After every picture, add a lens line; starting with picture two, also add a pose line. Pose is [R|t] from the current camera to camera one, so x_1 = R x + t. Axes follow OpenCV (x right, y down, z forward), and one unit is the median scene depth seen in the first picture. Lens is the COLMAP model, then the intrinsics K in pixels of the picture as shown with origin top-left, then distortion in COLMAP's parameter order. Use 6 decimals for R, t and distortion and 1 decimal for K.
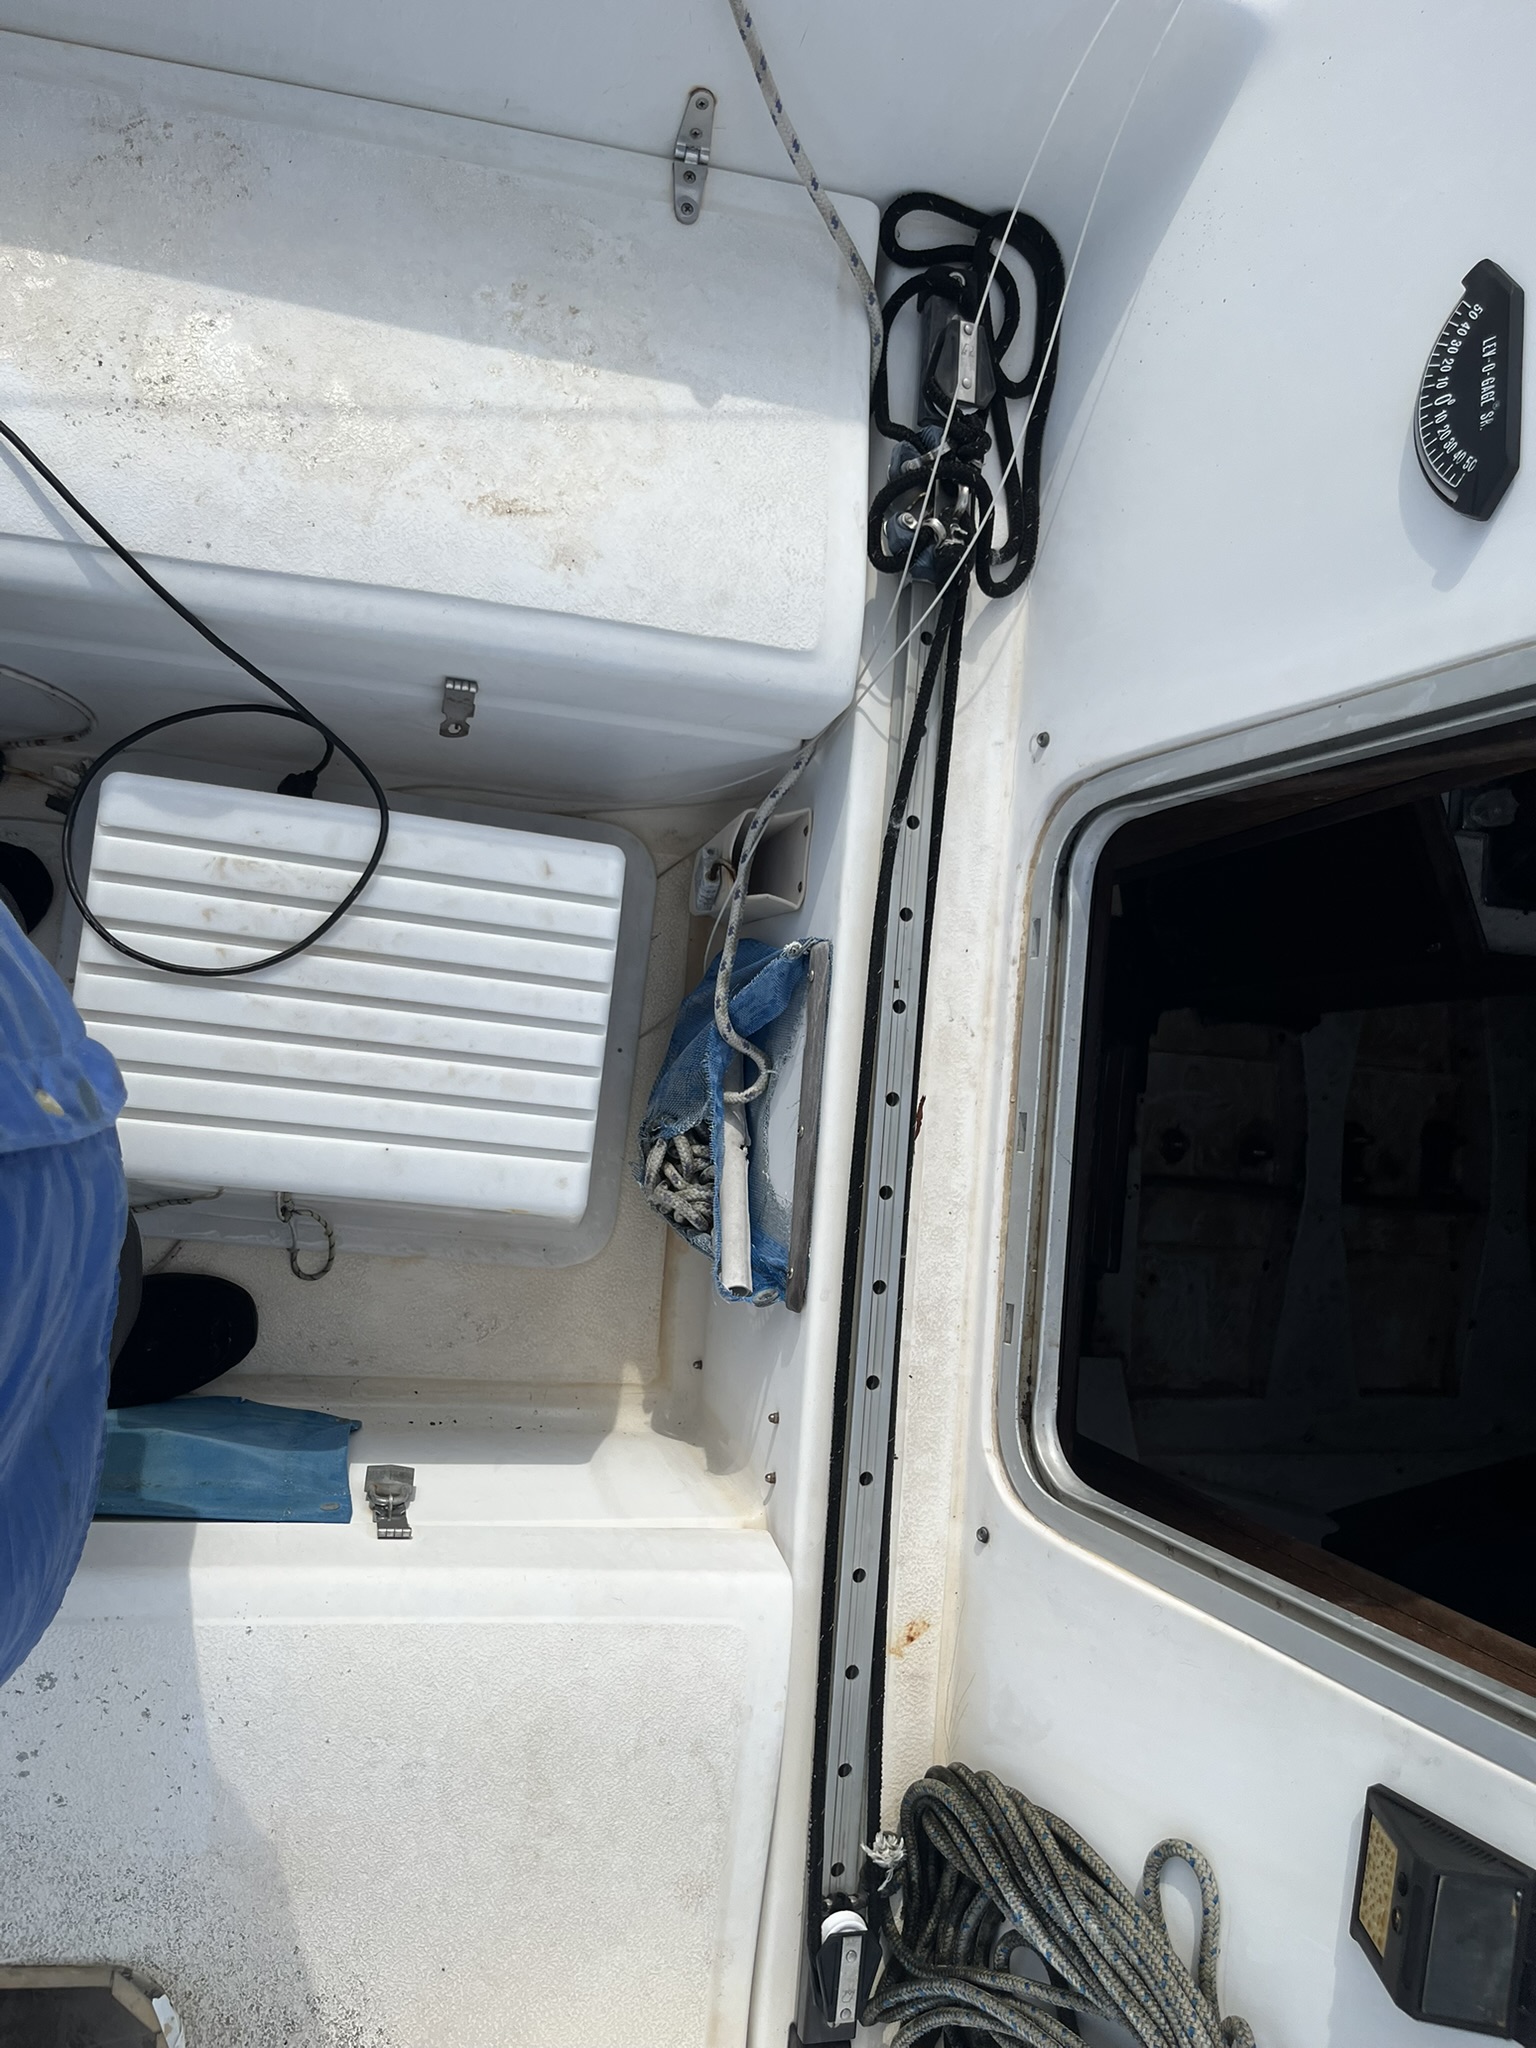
lens RADIAL K [[1556.5, 0, 763.0], [0, 1556.5, 1019.8], [0, 0, 1]] dist [0.085114, -0.126762]
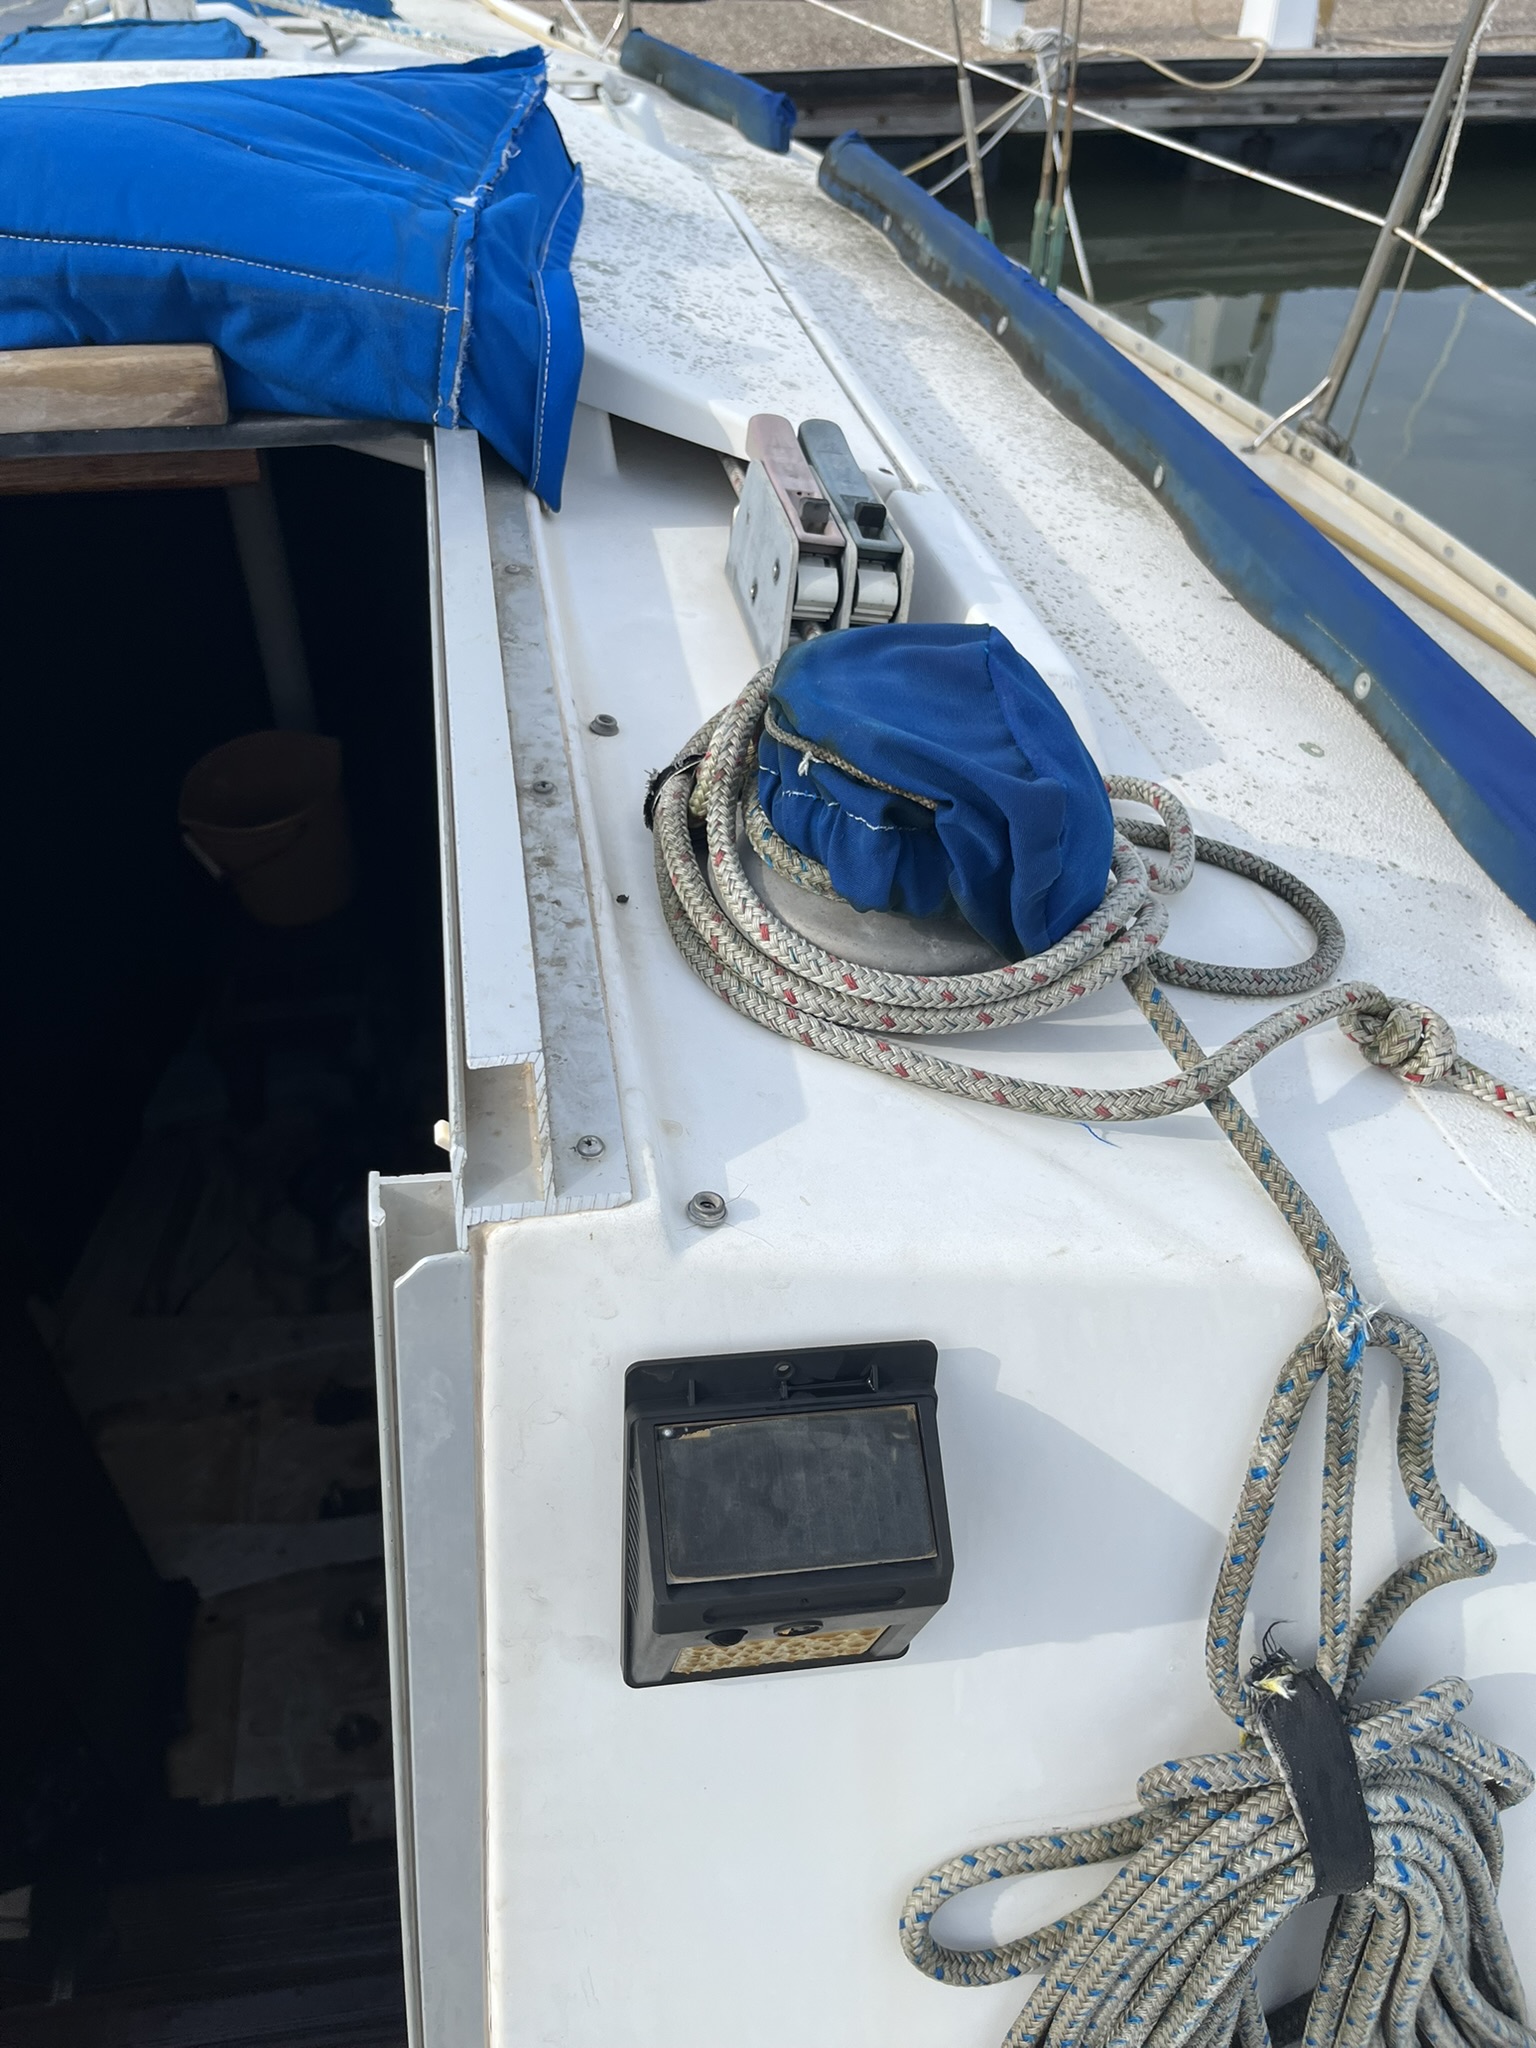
lens RADIAL K [[1576.4, 0, 762.0], [0, 1576.4, 1022.2], [0, 0, 1]] dist [0.054743, -0.093497]
pose [[-0.224190, -0.817903, 0.529880, 0.169227], [0.968196, -0.124962, 0.216753, 0.275395], [-0.111068, 0.561622, 0.819906, 0.266781]]
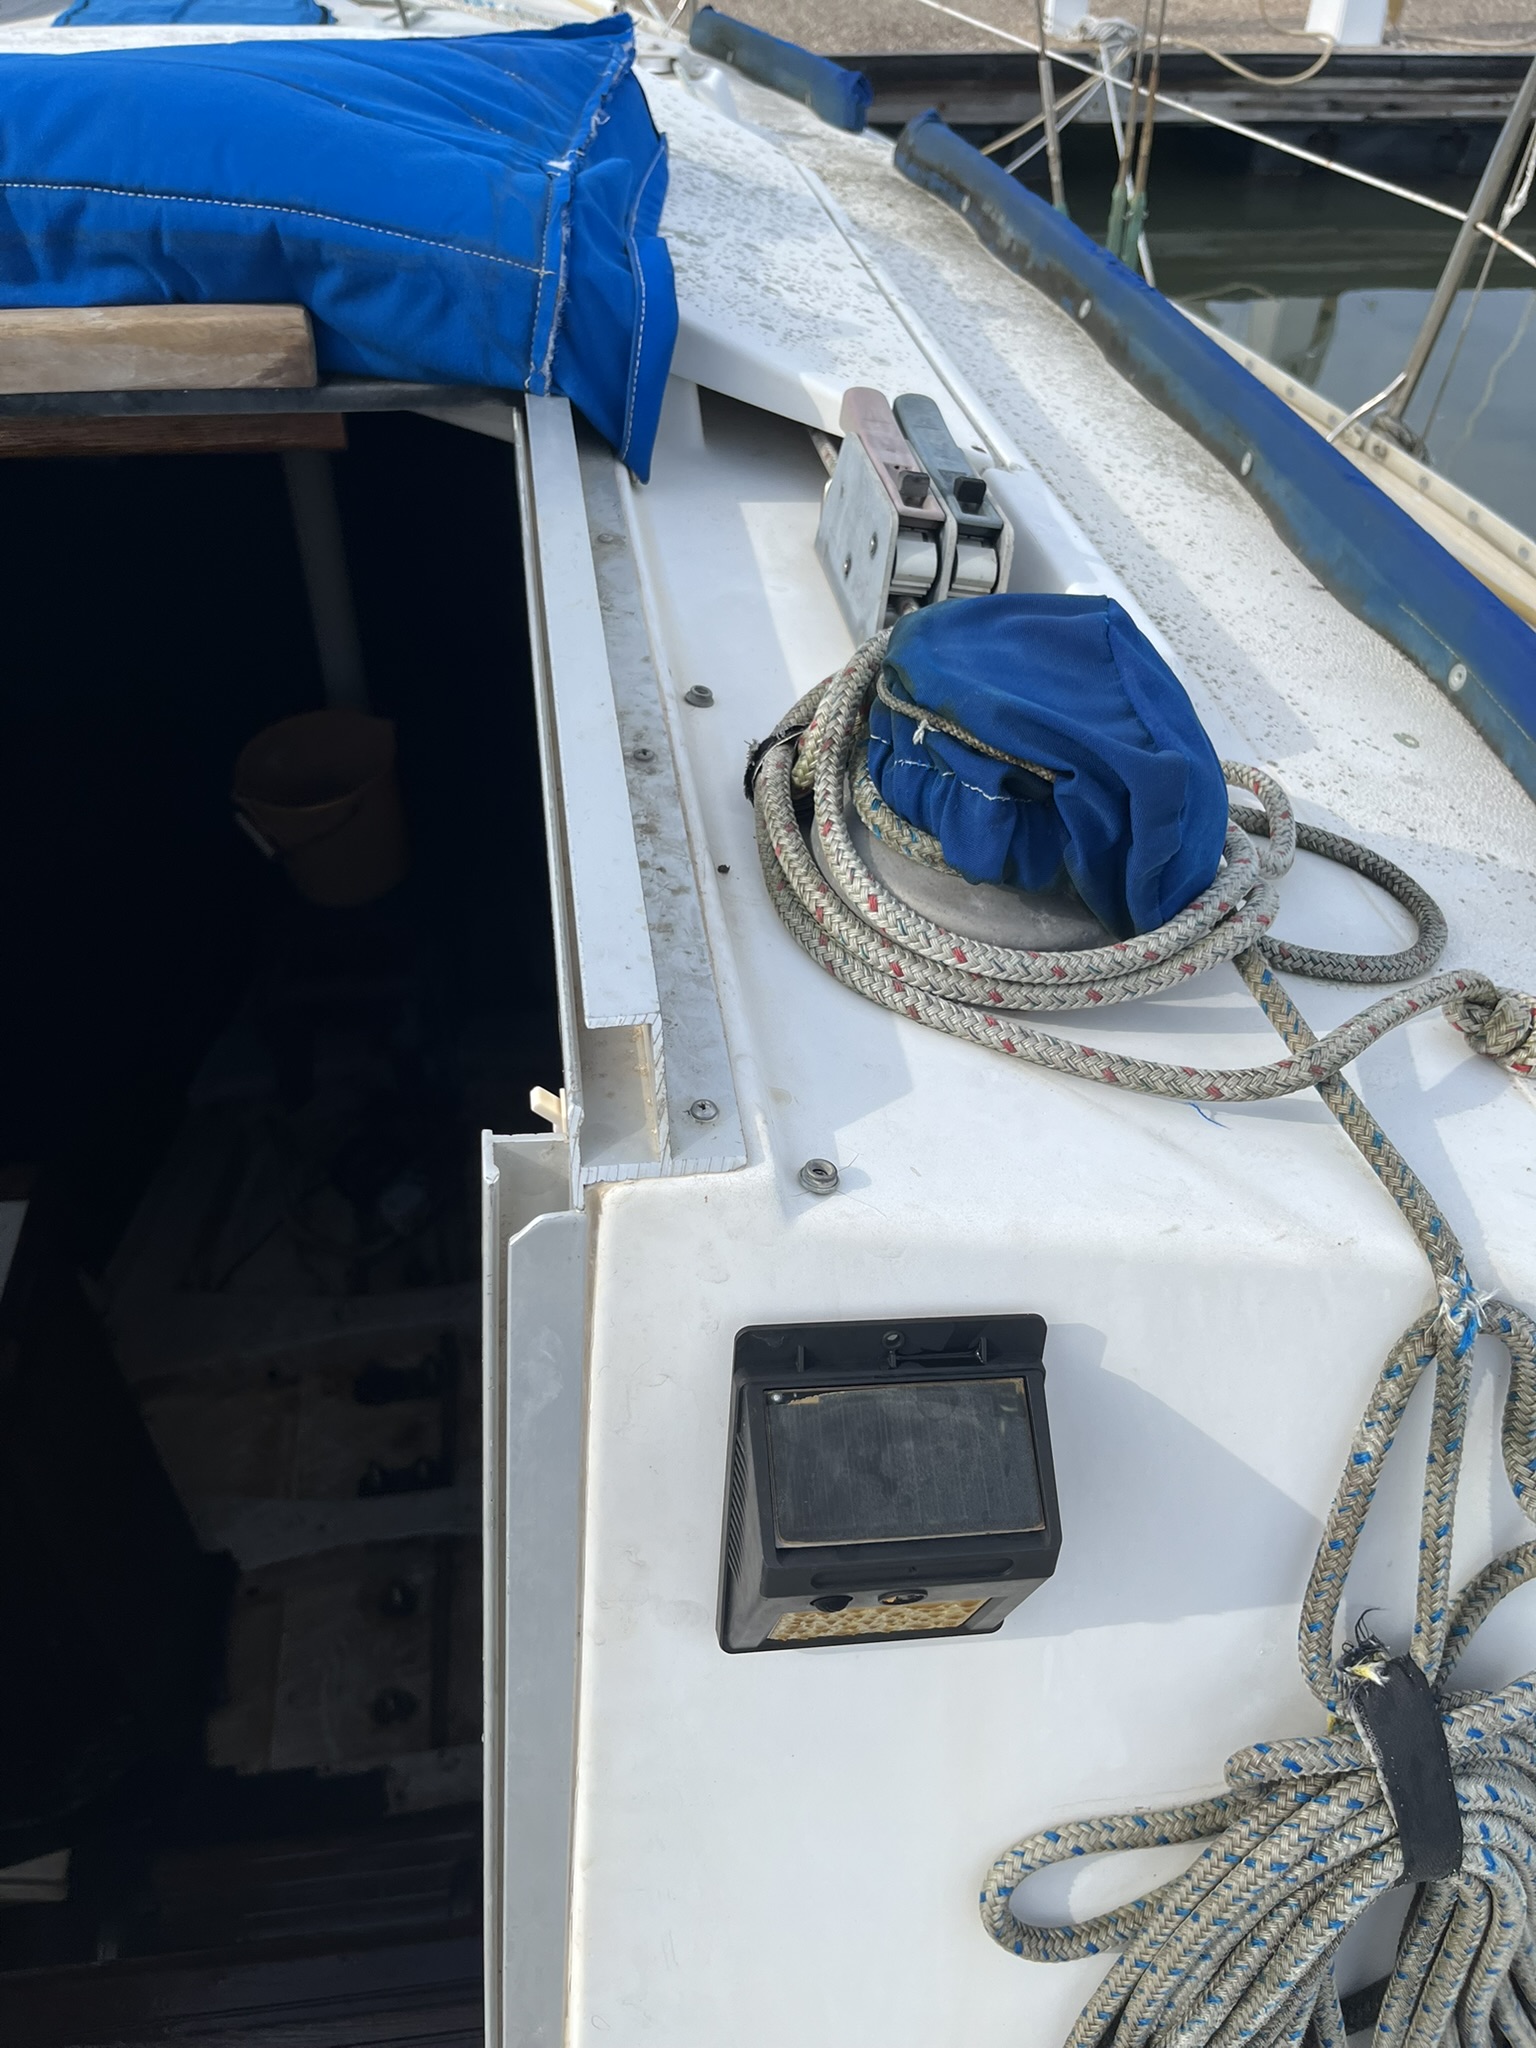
lens RADIAL K [[1574.9, 0, 771.6], [0, 1574.9, 1053.0], [0, 0, 1]] dist [0.058396, -0.098371]
pose [[-0.197690, -0.833467, 0.515996, 0.168972], [0.973529, -0.105331, 0.202845, 0.258120], [-0.114714, 0.542438, 0.832227, 0.274753]]
